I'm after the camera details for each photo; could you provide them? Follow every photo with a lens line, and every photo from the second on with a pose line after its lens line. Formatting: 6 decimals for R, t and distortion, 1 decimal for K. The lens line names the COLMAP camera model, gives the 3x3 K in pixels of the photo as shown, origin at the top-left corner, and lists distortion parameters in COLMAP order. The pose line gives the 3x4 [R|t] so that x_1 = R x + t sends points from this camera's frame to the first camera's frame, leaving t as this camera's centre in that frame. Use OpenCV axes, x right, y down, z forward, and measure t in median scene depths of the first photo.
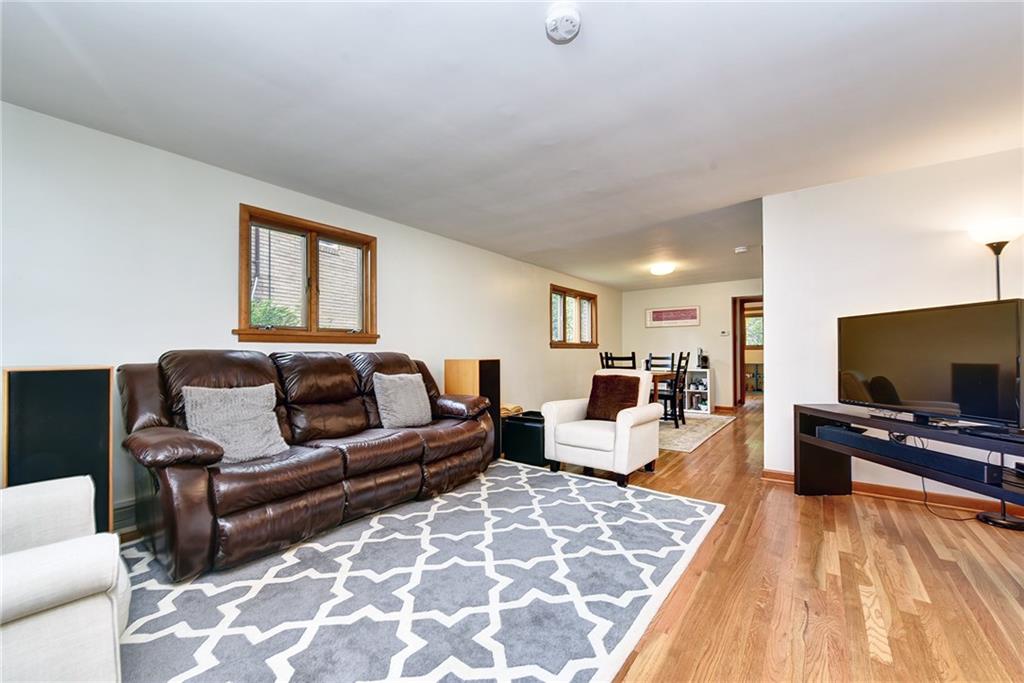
lens RADIAL K [[399.9, 0, 514.7], [0, 399.9, 349.8], [0, 0, 1]] dist [-0.006395, -0.001157]
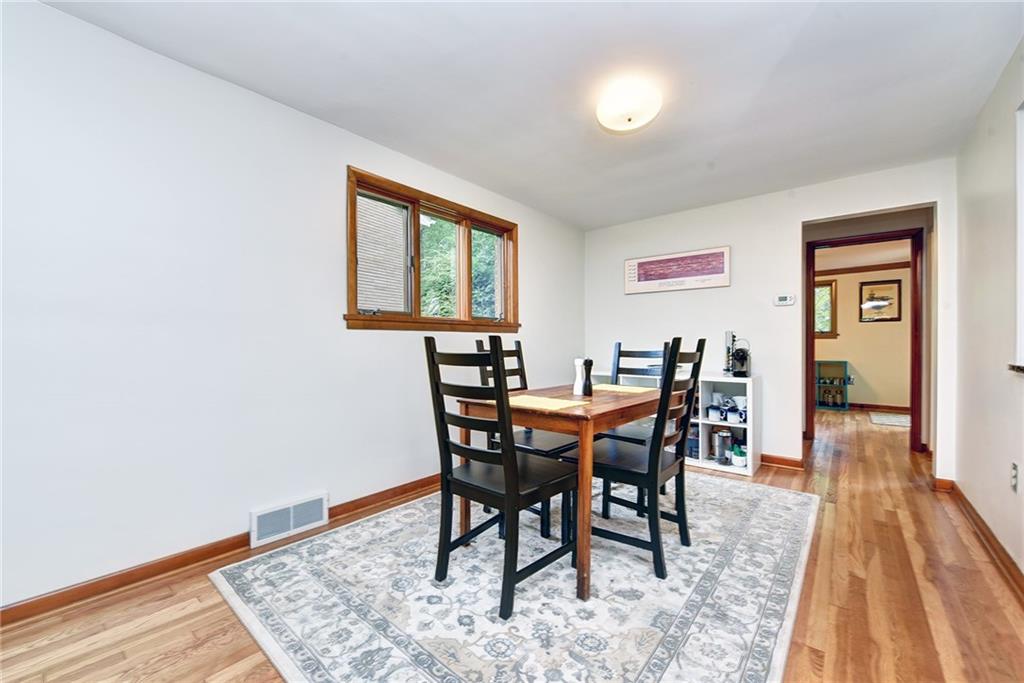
lens RADIAL K [[399.9, 0, 509.4], [0, 399.9, 341.2], [0, 0, 1]] dist [-0.006395, -0.001157]
pose [[0.998137, 0.008436, -0.060423, 0.233024], [-0.008251, 0.999960, 0.003313, 0.006179], [0.060449, -0.002809, 0.998167, 0.517384]]
